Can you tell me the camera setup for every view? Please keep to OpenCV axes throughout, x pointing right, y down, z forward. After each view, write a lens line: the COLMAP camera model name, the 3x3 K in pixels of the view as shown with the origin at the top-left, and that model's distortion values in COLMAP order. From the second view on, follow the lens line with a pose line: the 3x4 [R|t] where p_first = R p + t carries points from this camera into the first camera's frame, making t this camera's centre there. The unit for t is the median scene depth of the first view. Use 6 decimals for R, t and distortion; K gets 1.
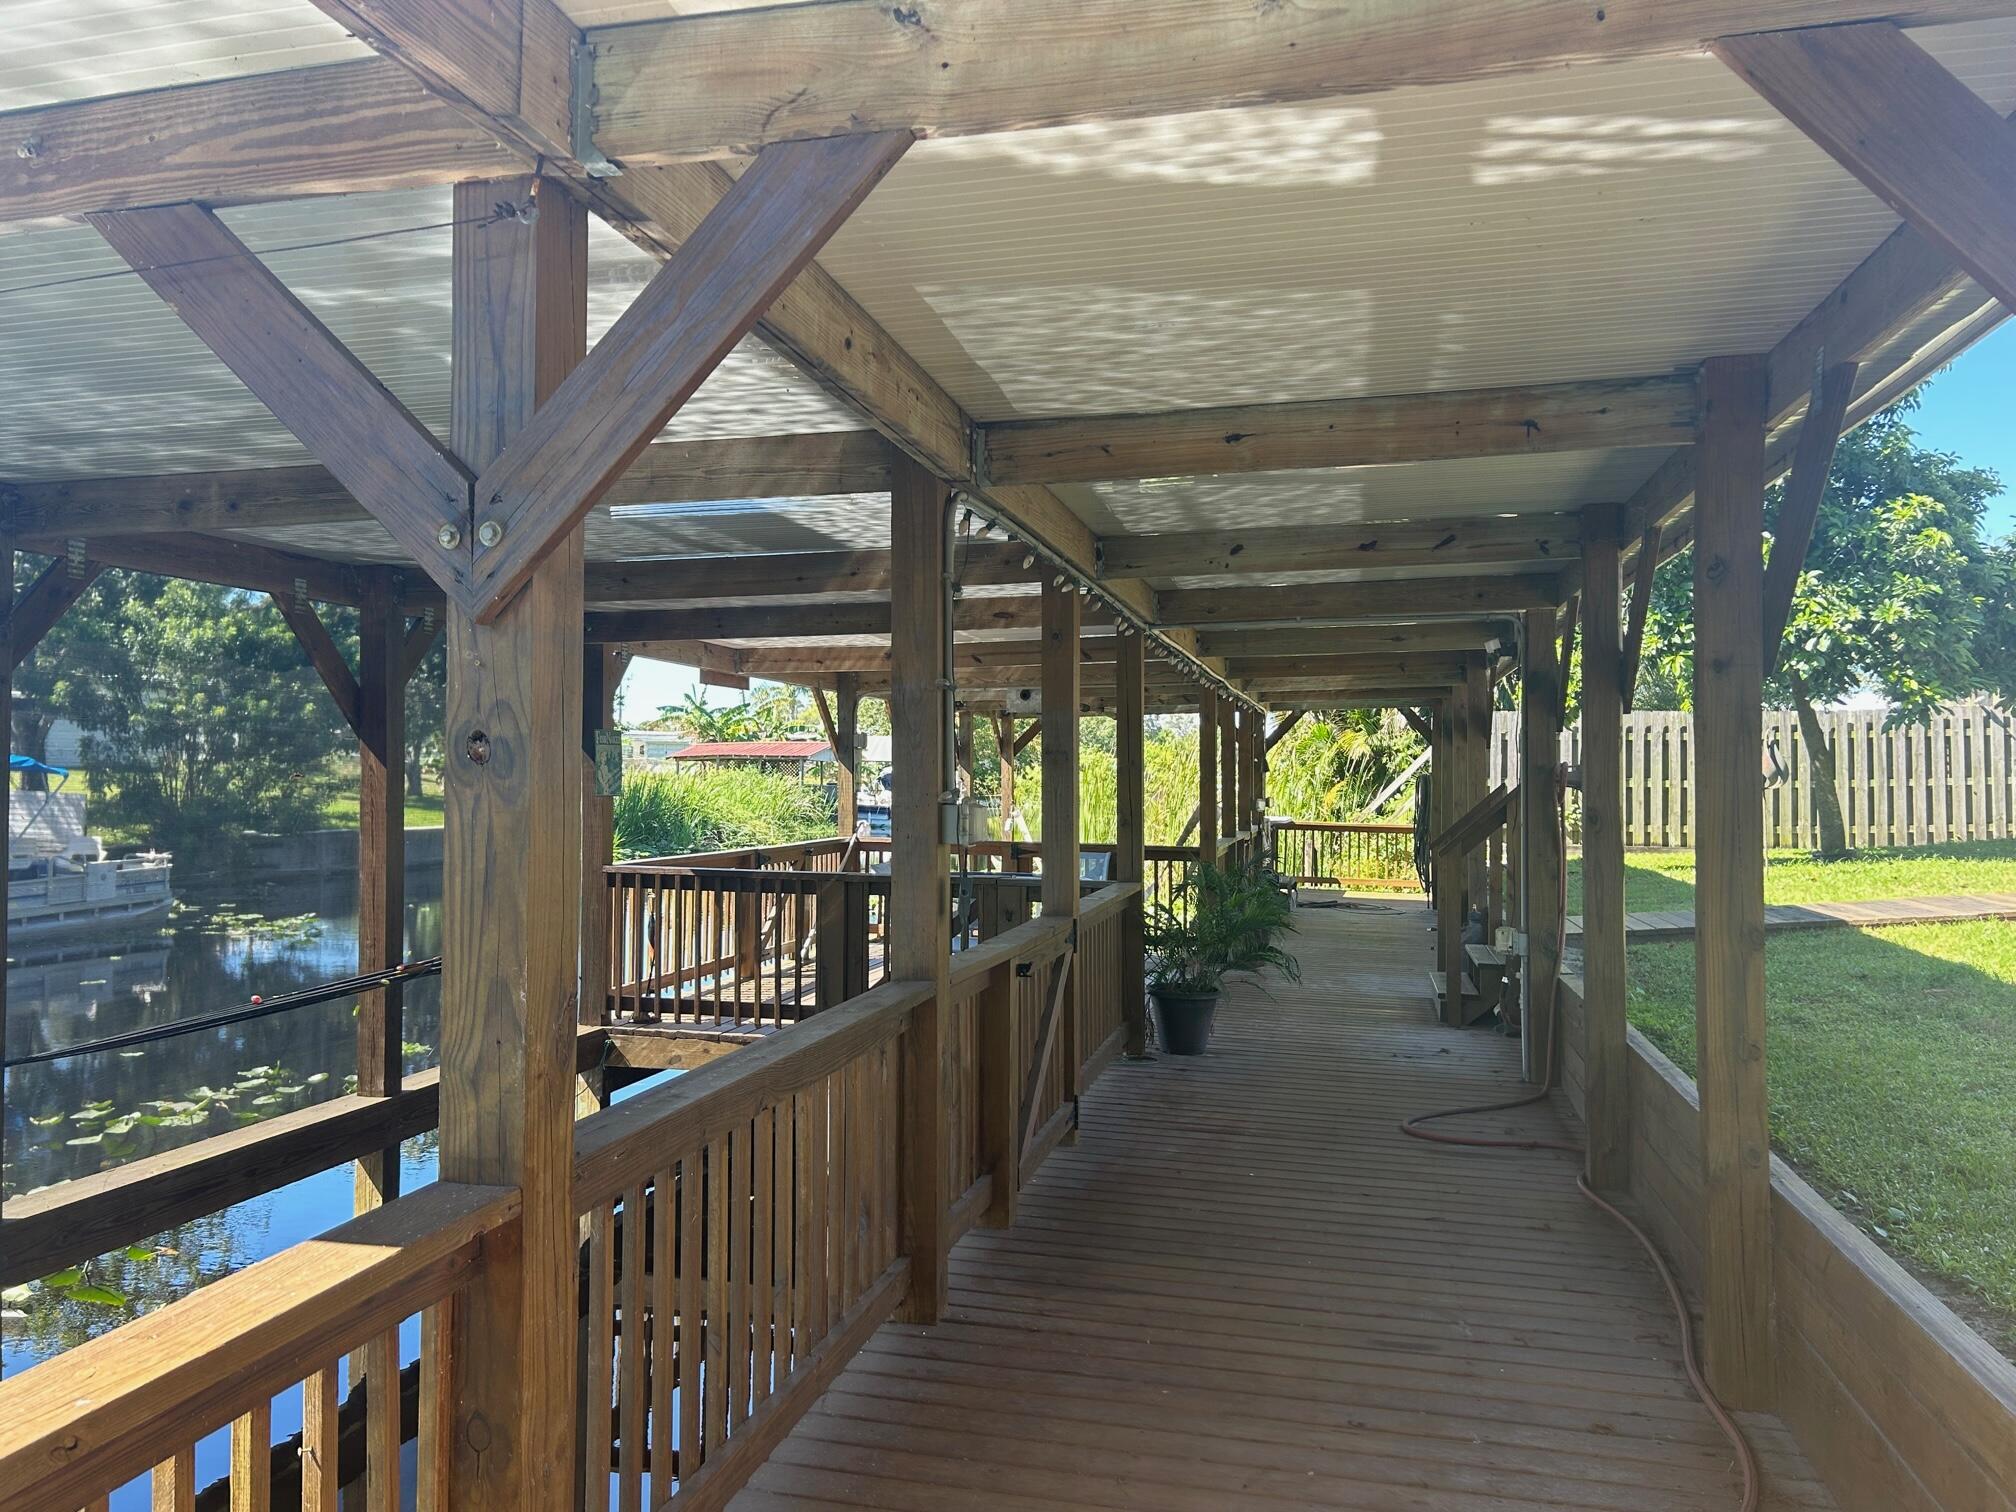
lens RADIAL K [[1431.6, 0, 1022.0], [0, 1431.6, 766.4], [0, 0, 1]] dist [0.009859, -0.018467]
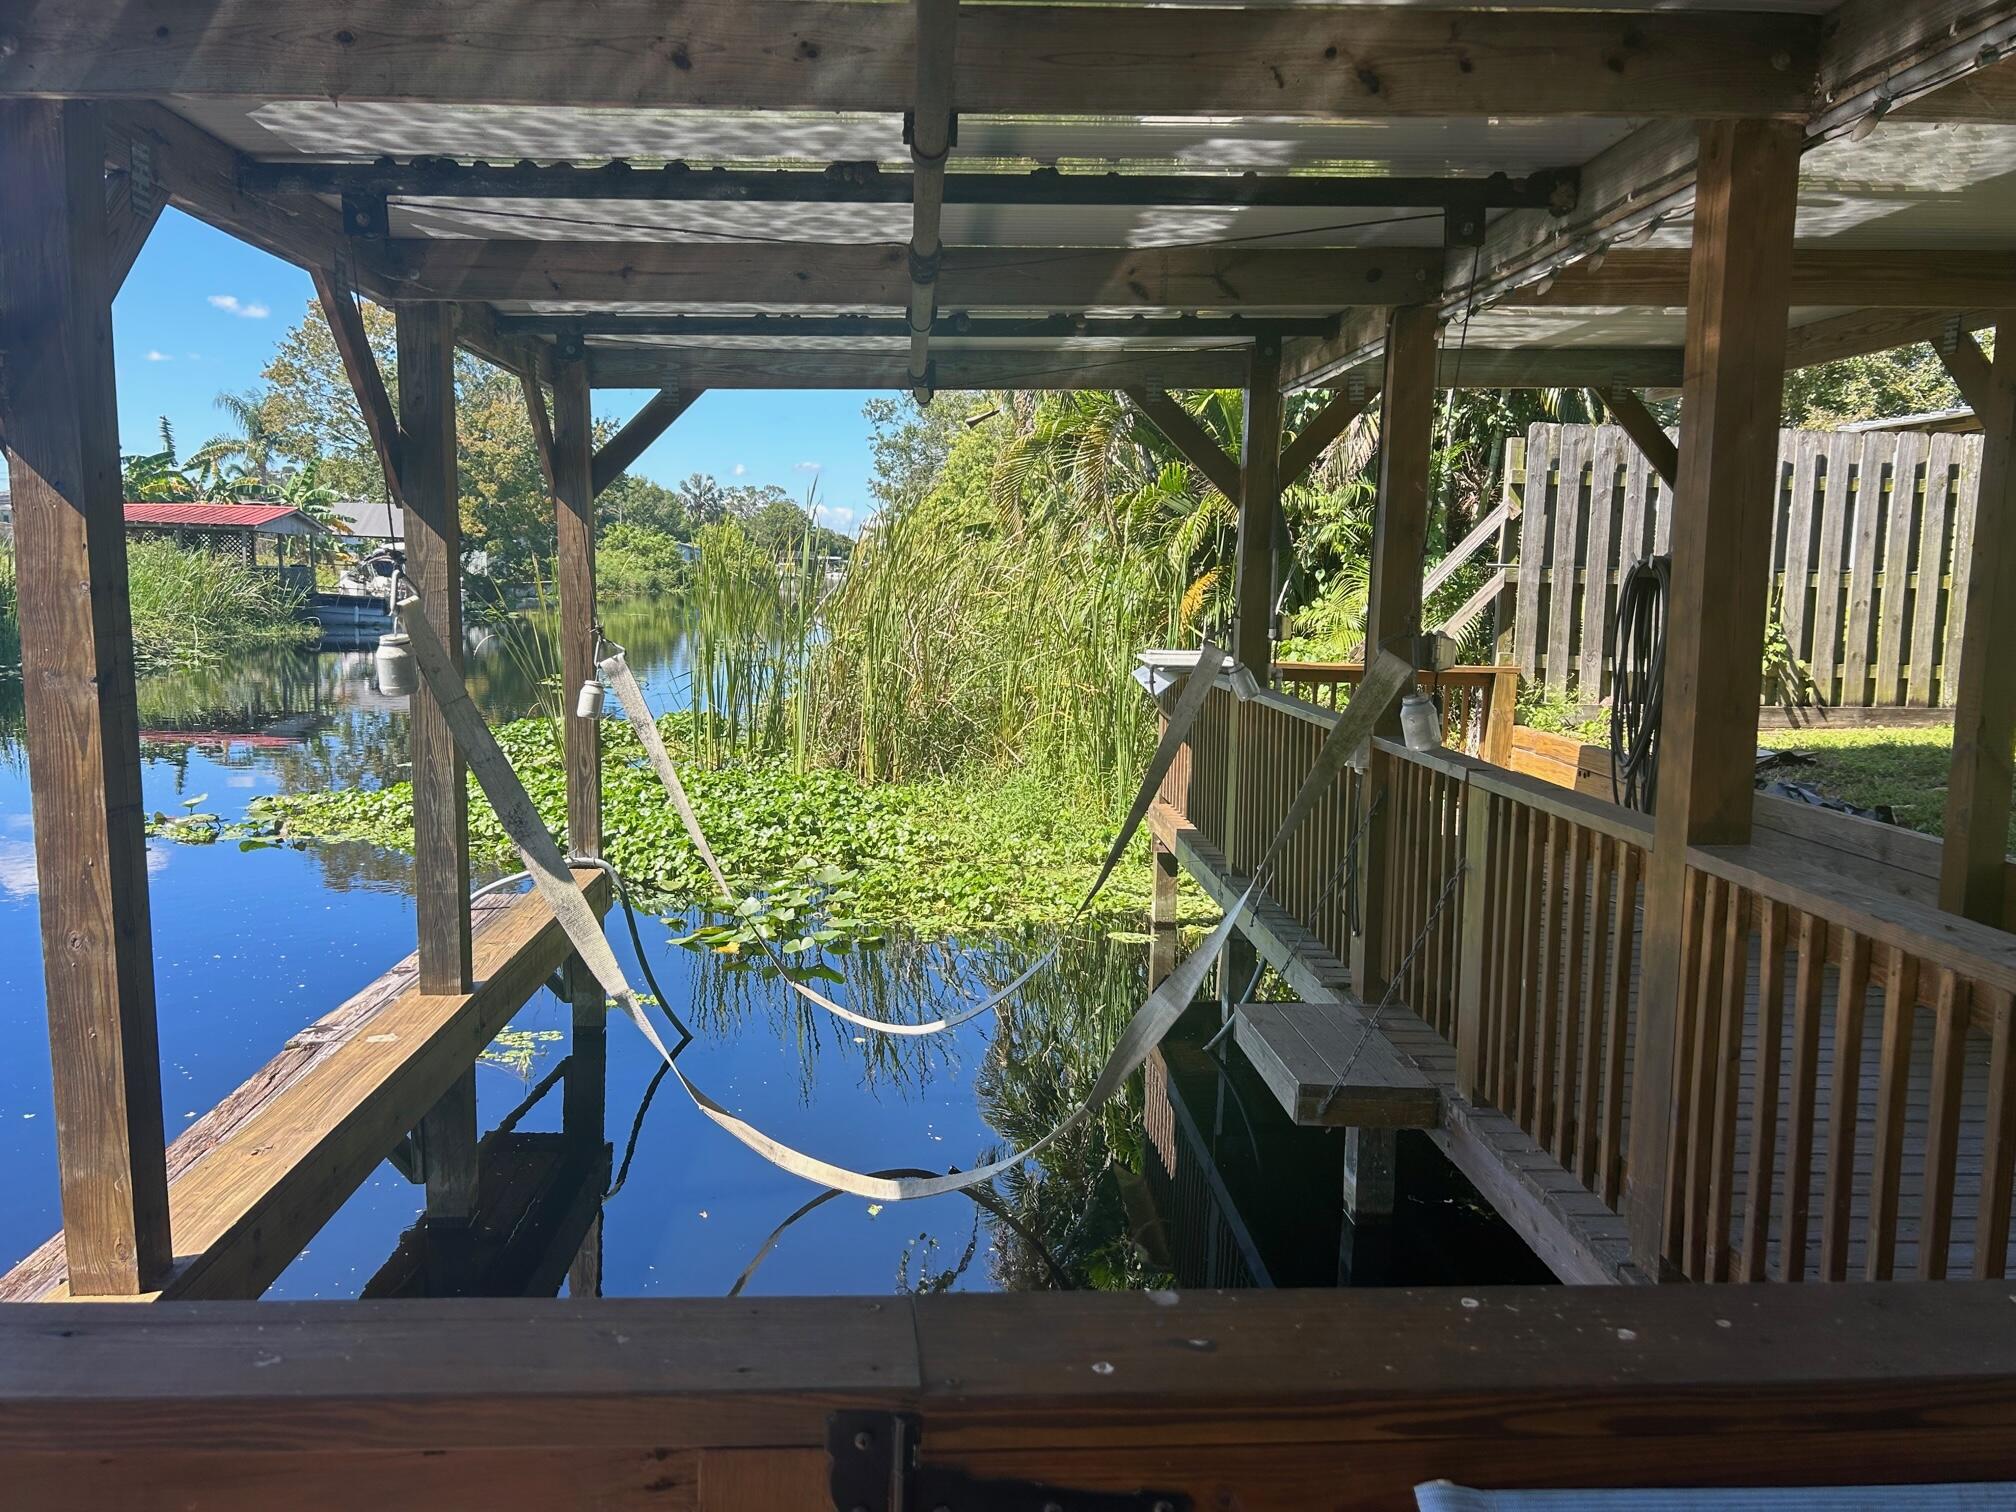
lens RADIAL K [[1431.6, 0, 1022.7], [0, 1431.6, 761.0], [0, 0, 1]] dist [0.009859, -0.018467]
pose [[0.953256, -0.028447, 0.300821, -0.004097], [-0.014978, 0.989886, 0.141069, 0.002774], [-0.301792, -0.138981, 0.943189, 0.211053]]
